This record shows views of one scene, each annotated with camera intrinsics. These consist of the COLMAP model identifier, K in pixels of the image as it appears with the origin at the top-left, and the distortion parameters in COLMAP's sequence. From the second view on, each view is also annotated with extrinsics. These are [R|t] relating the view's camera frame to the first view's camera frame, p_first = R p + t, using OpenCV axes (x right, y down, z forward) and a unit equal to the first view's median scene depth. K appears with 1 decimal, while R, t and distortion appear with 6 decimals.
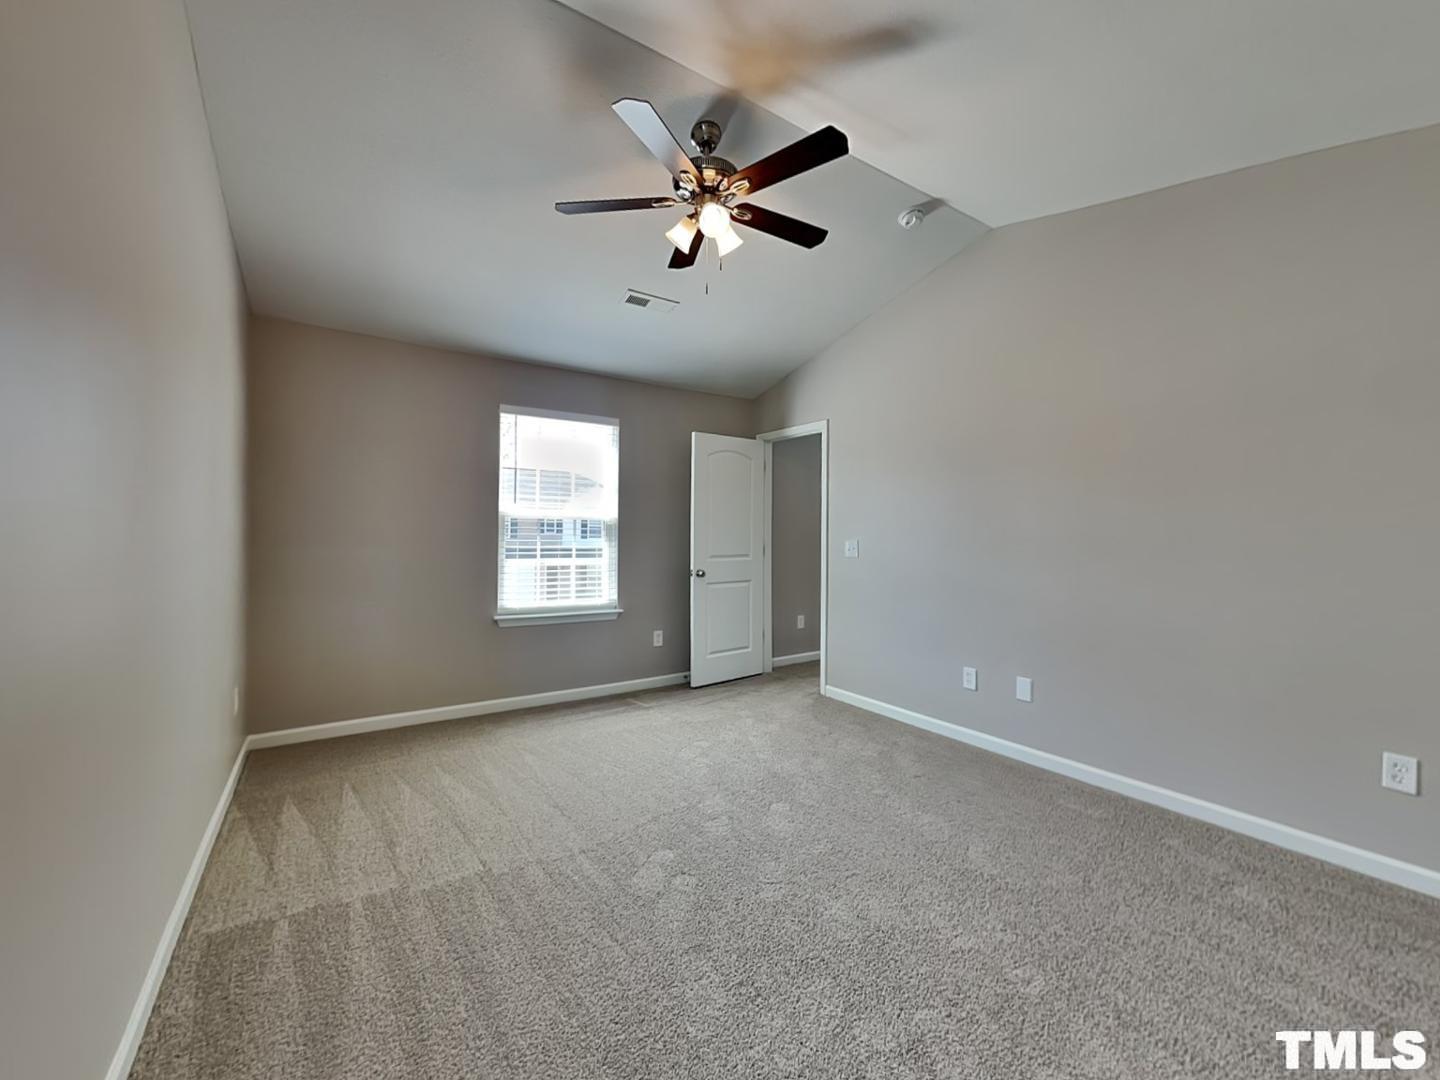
lens RADIAL K [[581.5, 0, 720.0], [0, 581.5, 540.0], [0, 0, 1]] dist [-0.000752, 0.000016]
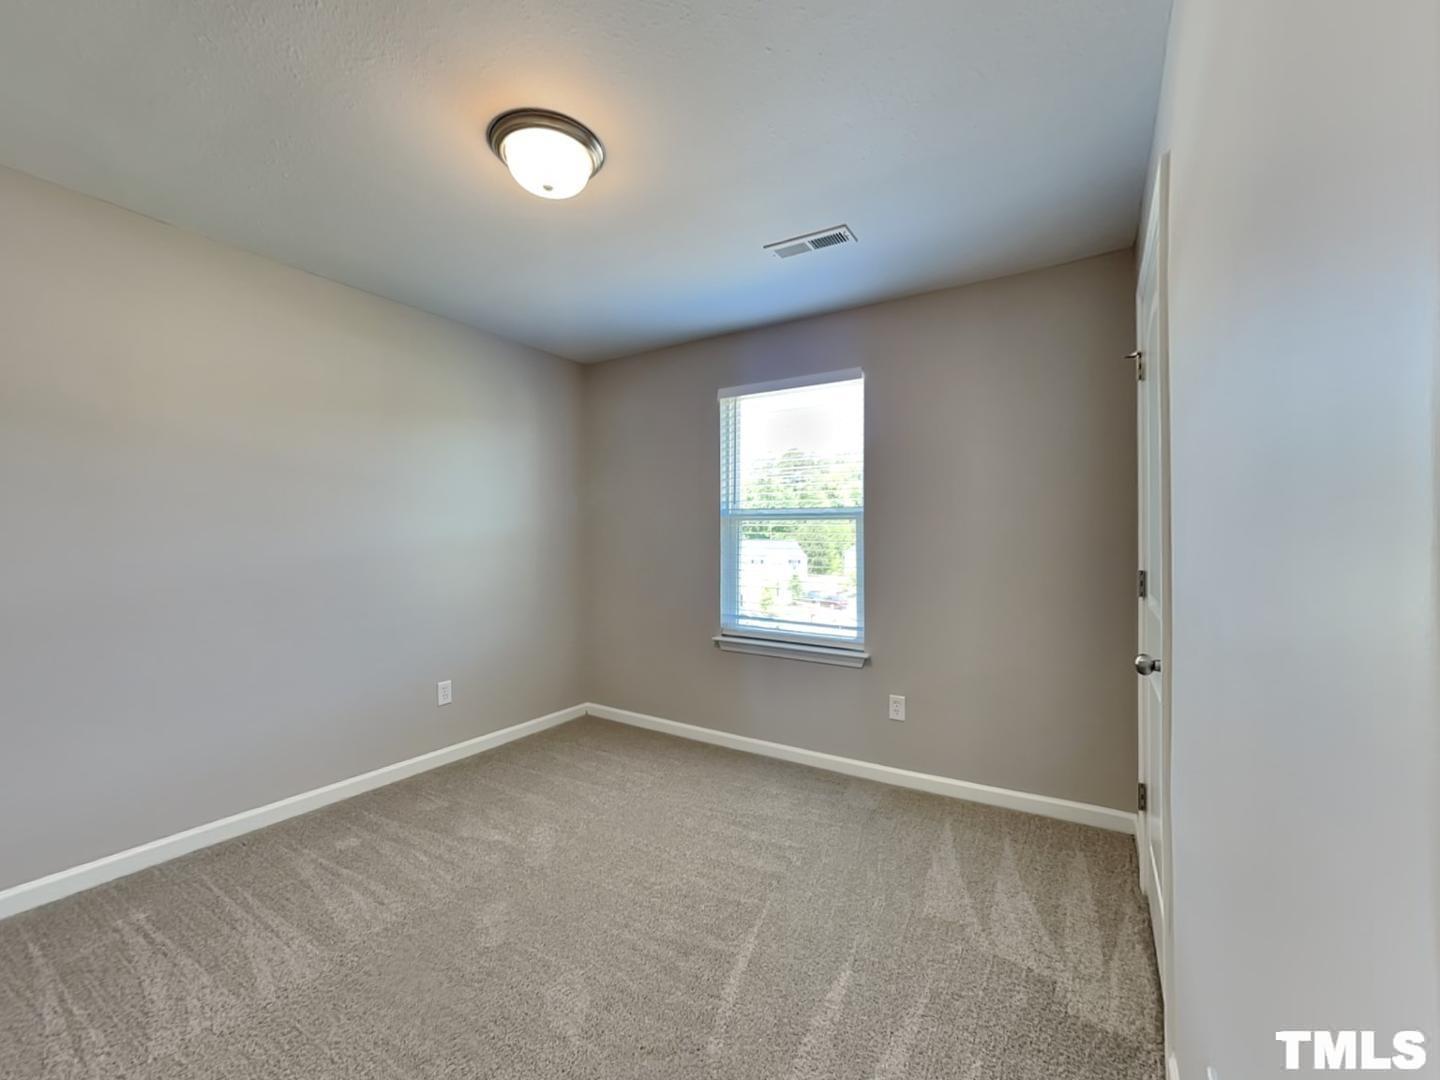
lens RADIAL K [[589.9, 0, 711.3], [0, 589.9, 542.4], [0, 0, 1]] dist [-0.000801, 0.000026]
pose [[0.404658, -0.005944, -0.914449, 0.393292], [-0.006807, 0.999932, -0.009512, 0.000875], [0.914443, 0.010074, 0.404590, 0.611486]]
